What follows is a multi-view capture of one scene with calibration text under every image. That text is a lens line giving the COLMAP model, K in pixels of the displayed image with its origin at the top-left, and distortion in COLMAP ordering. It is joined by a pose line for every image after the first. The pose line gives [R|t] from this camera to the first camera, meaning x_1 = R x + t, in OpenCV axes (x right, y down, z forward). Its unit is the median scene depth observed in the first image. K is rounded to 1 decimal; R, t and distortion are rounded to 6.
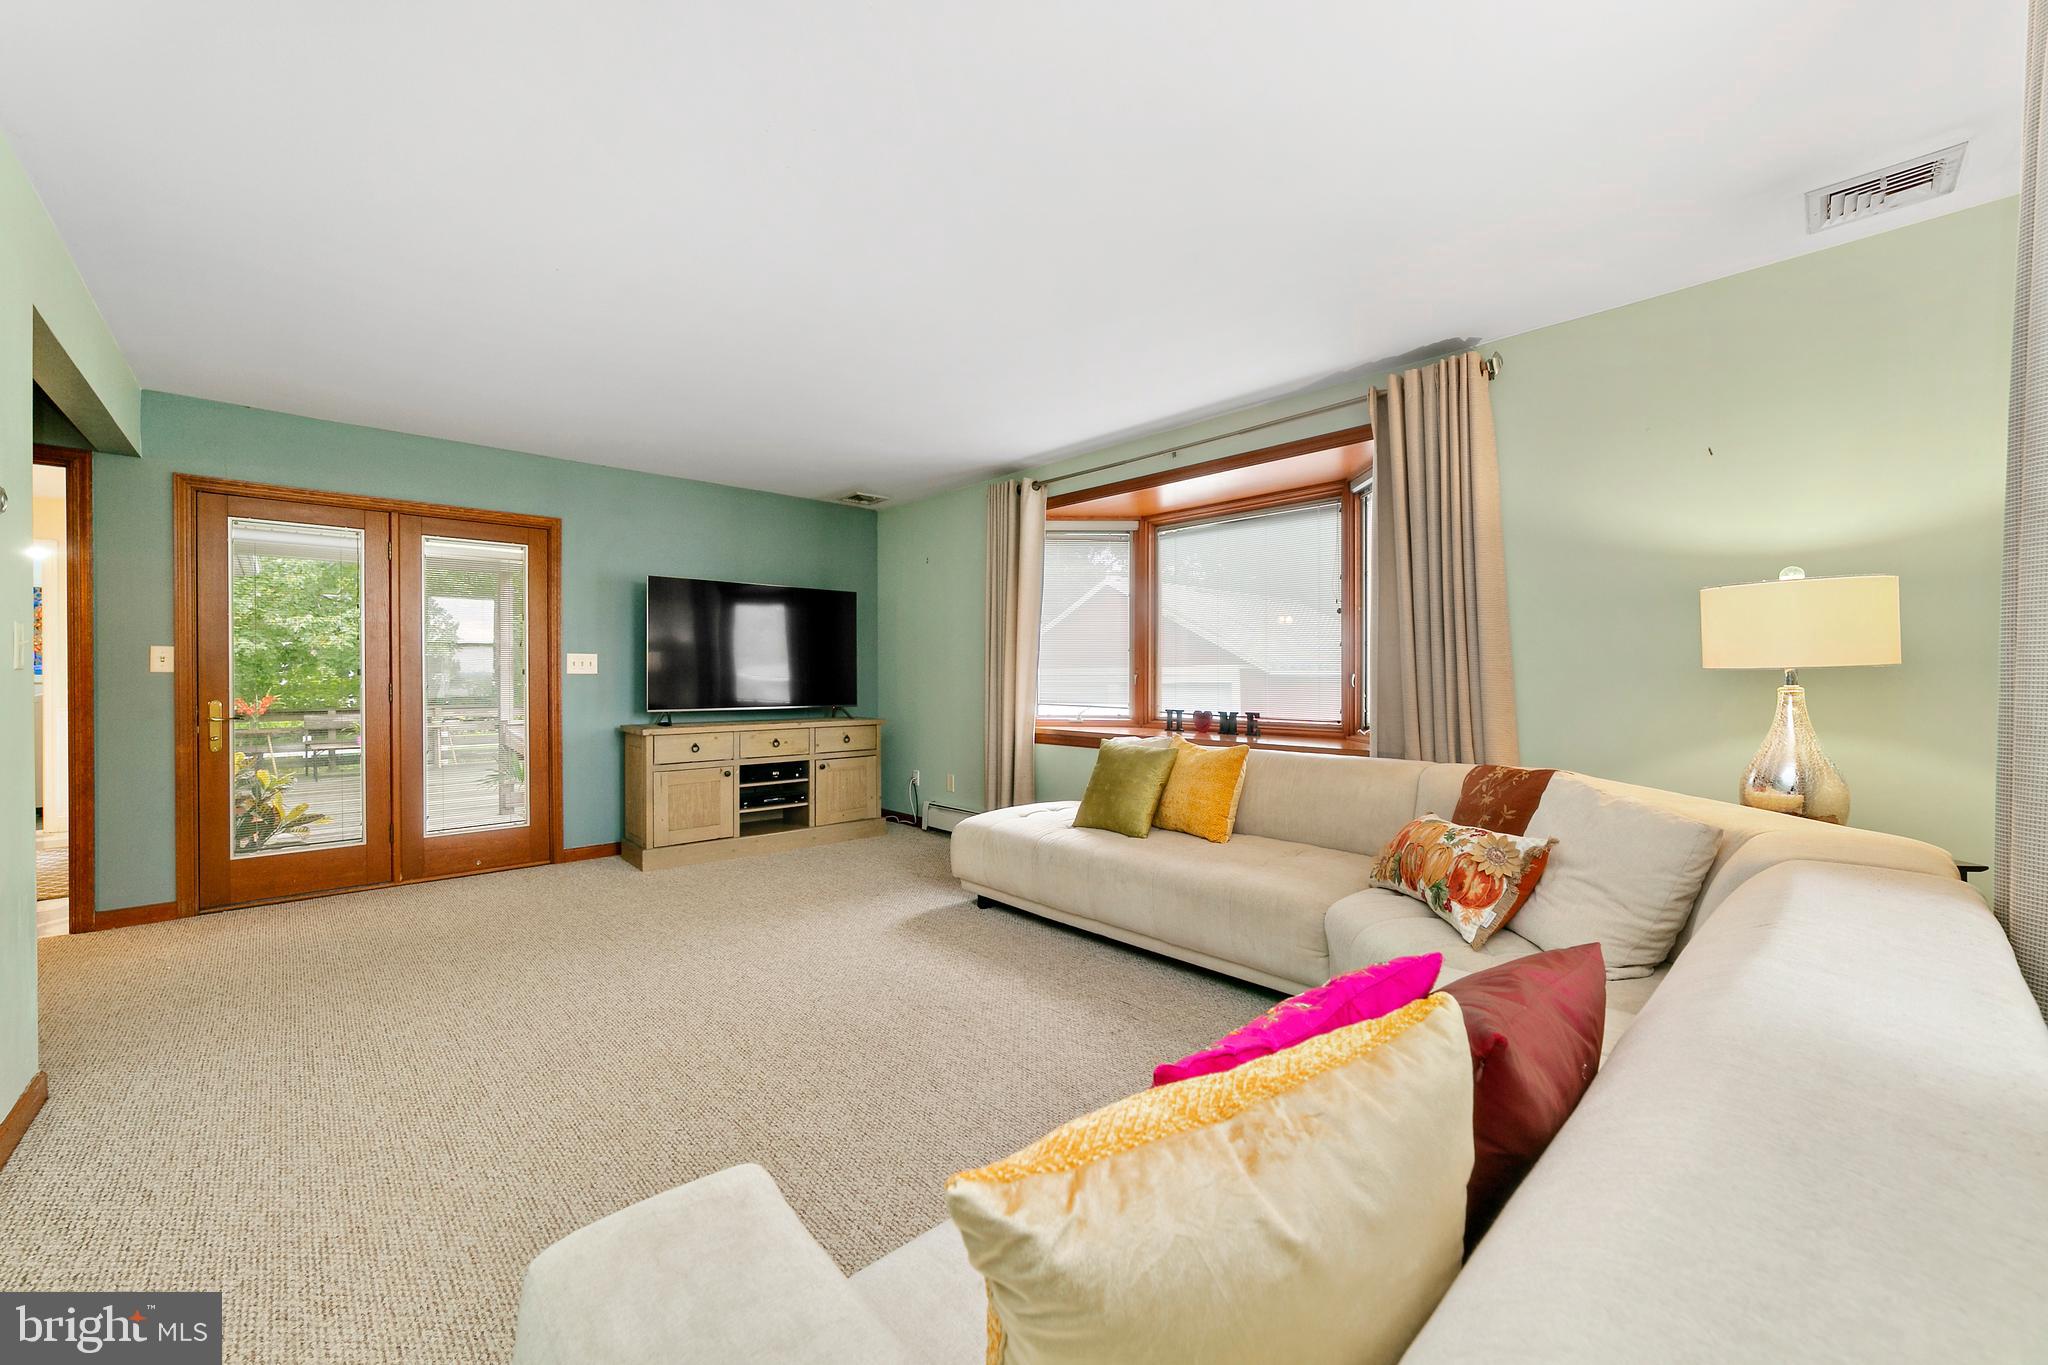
lens RADIAL K [[786.8, 0, 1020.5], [0, 786.8, 672.6], [0, 0, 1]] dist [-0.028005, 0.010989]
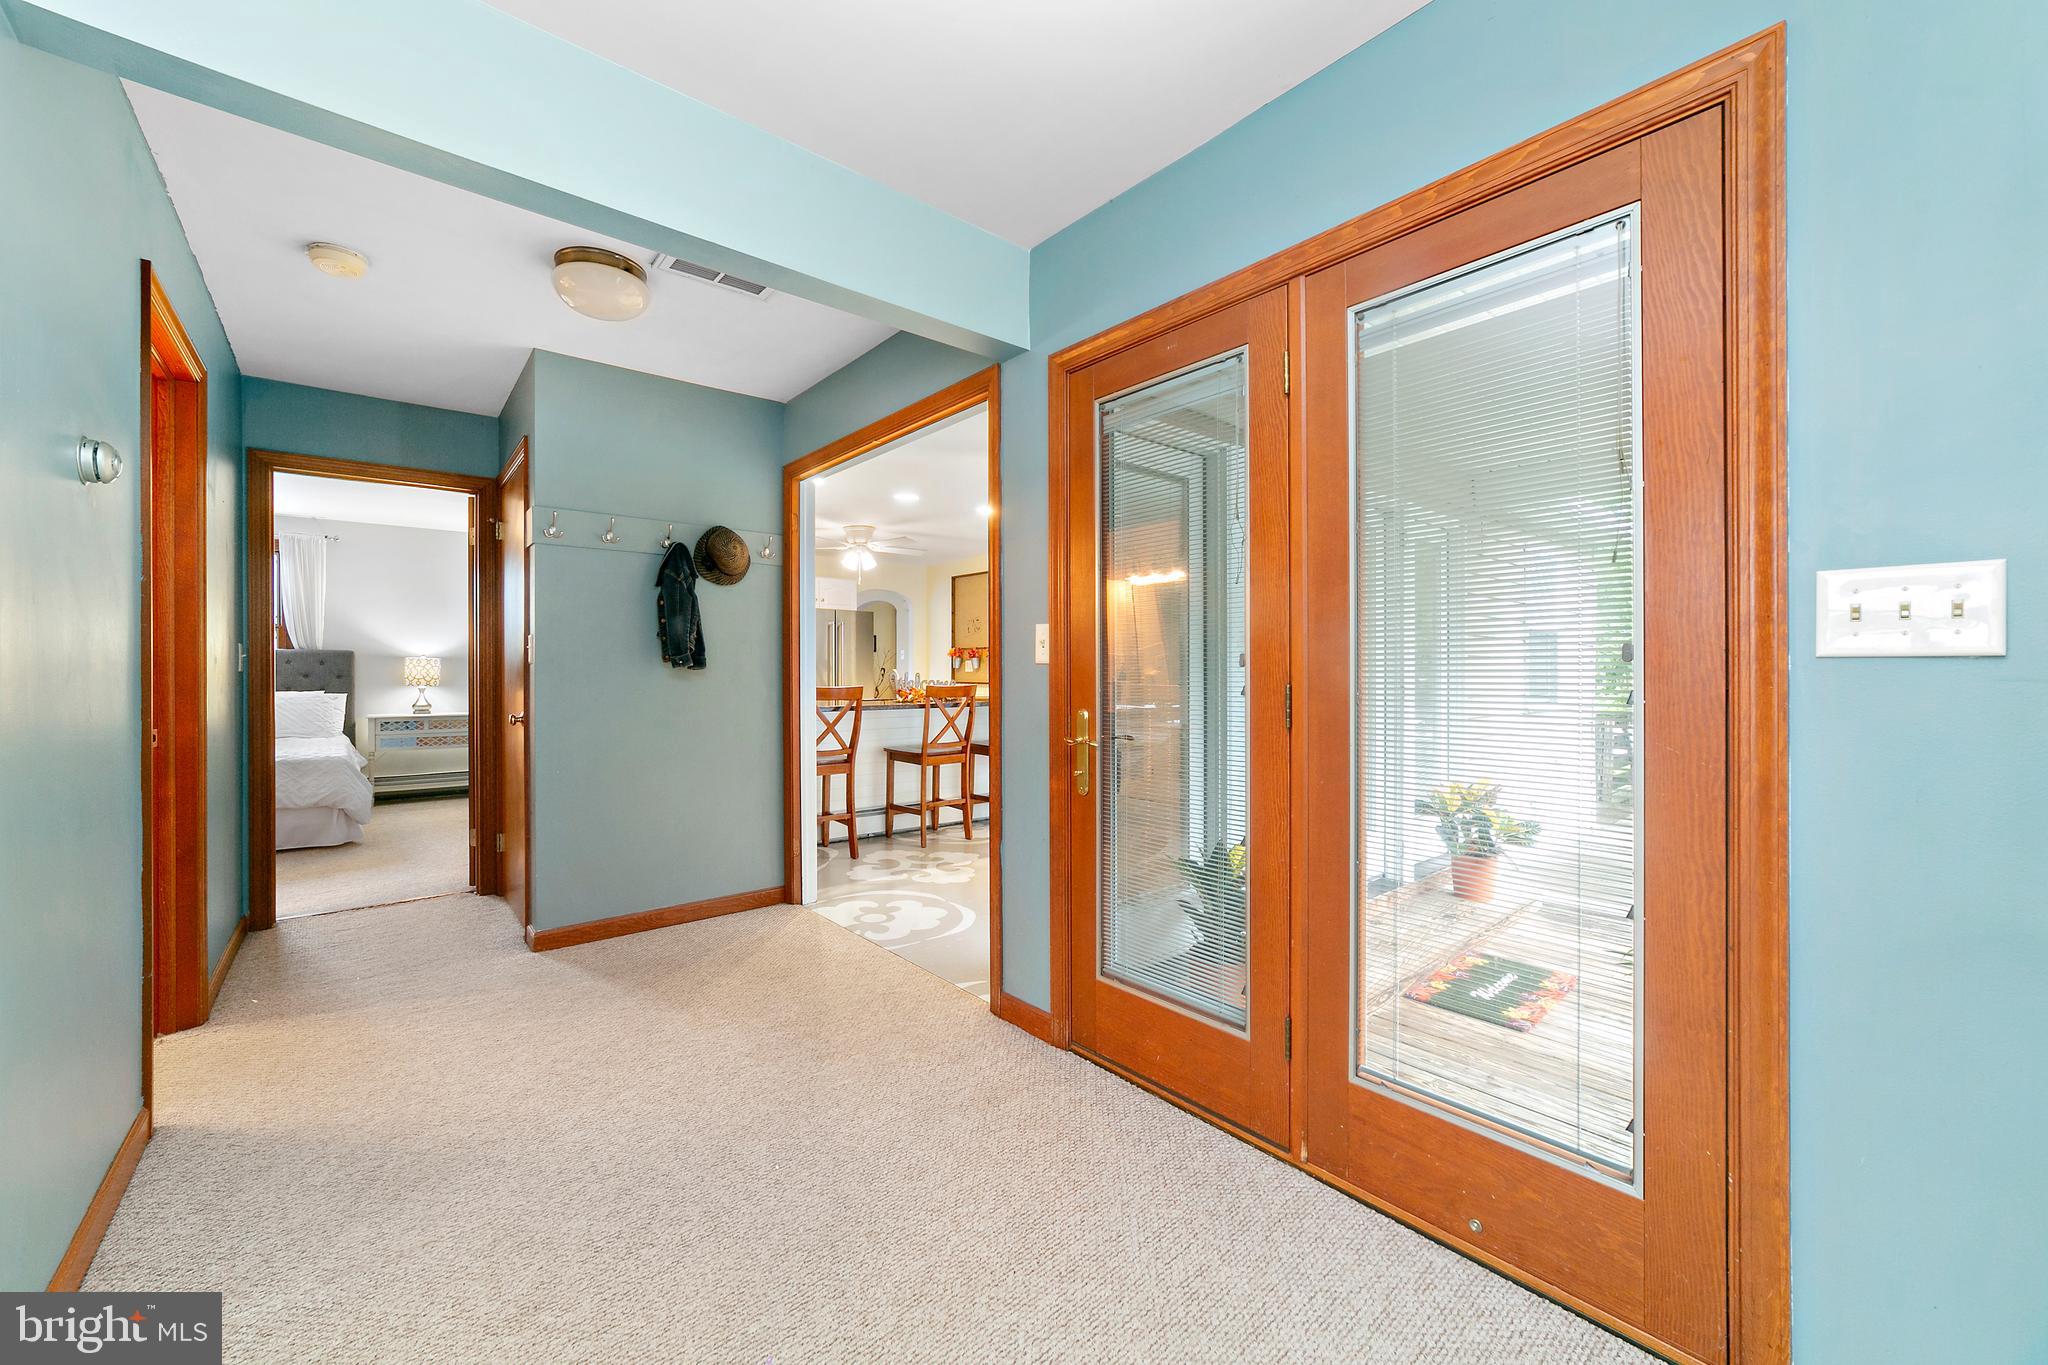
lens RADIAL K [[786.8, 0, 1020.5], [0, 786.8, 672.6], [0, 0, 1]] dist [-0.028005, 0.010989]
pose [[-0.043409, 0.004002, -0.999049, -0.378534], [0.006533, 0.999972, 0.003722, 0.004413], [0.999036, -0.006365, -0.043434, 0.868189]]
